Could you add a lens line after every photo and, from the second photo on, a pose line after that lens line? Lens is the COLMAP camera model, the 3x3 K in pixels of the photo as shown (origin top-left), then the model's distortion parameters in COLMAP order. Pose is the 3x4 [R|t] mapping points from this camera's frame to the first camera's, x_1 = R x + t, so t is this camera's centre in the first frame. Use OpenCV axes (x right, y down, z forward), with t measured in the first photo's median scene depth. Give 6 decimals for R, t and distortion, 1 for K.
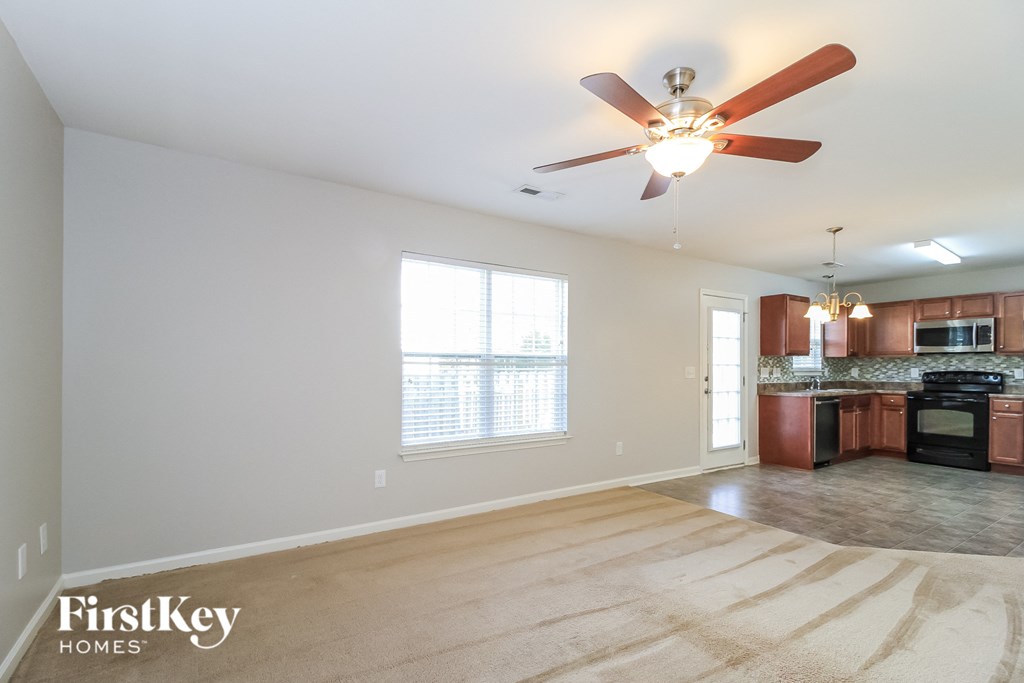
lens RADIAL K [[482.0, 0, 510.3], [0, 482.0, 368.6], [0, 0, 1]] dist [-0.000475, -0.000391]
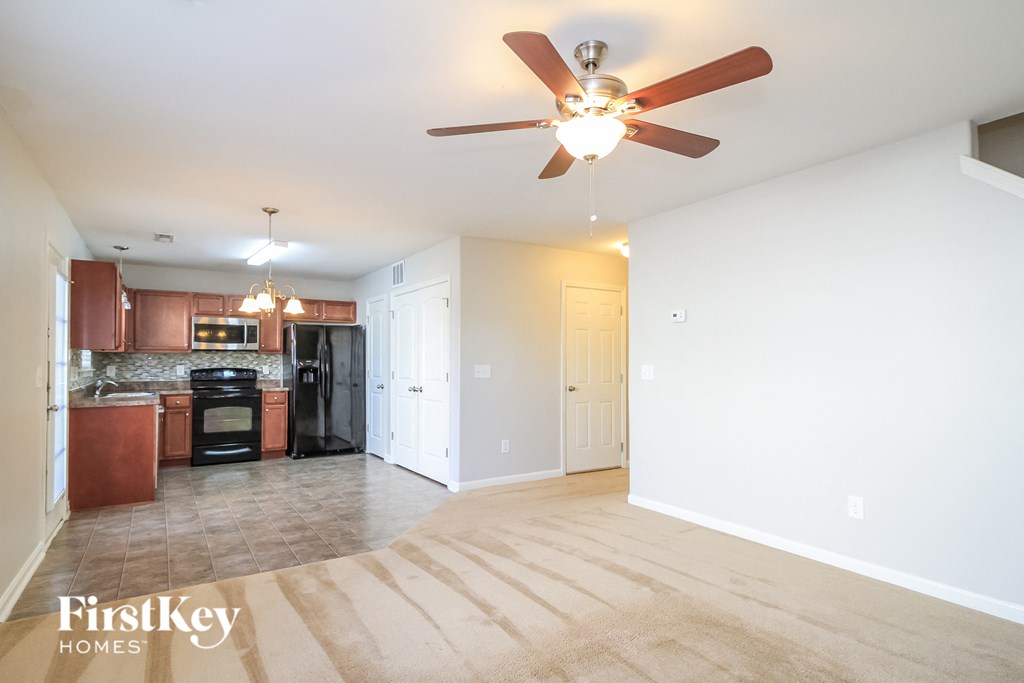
lens RADIAL K [[542.9, 0, 516.1], [0, 542.9, 351.1], [0, 0, 1]] dist [0.028252, 0.000034]
pose [[0.010553, 0.018733, 0.999769, -0.232547], [0.004355, 0.999814, -0.018780, -0.006734], [-0.999935, 0.004552, 0.010470, 0.388865]]
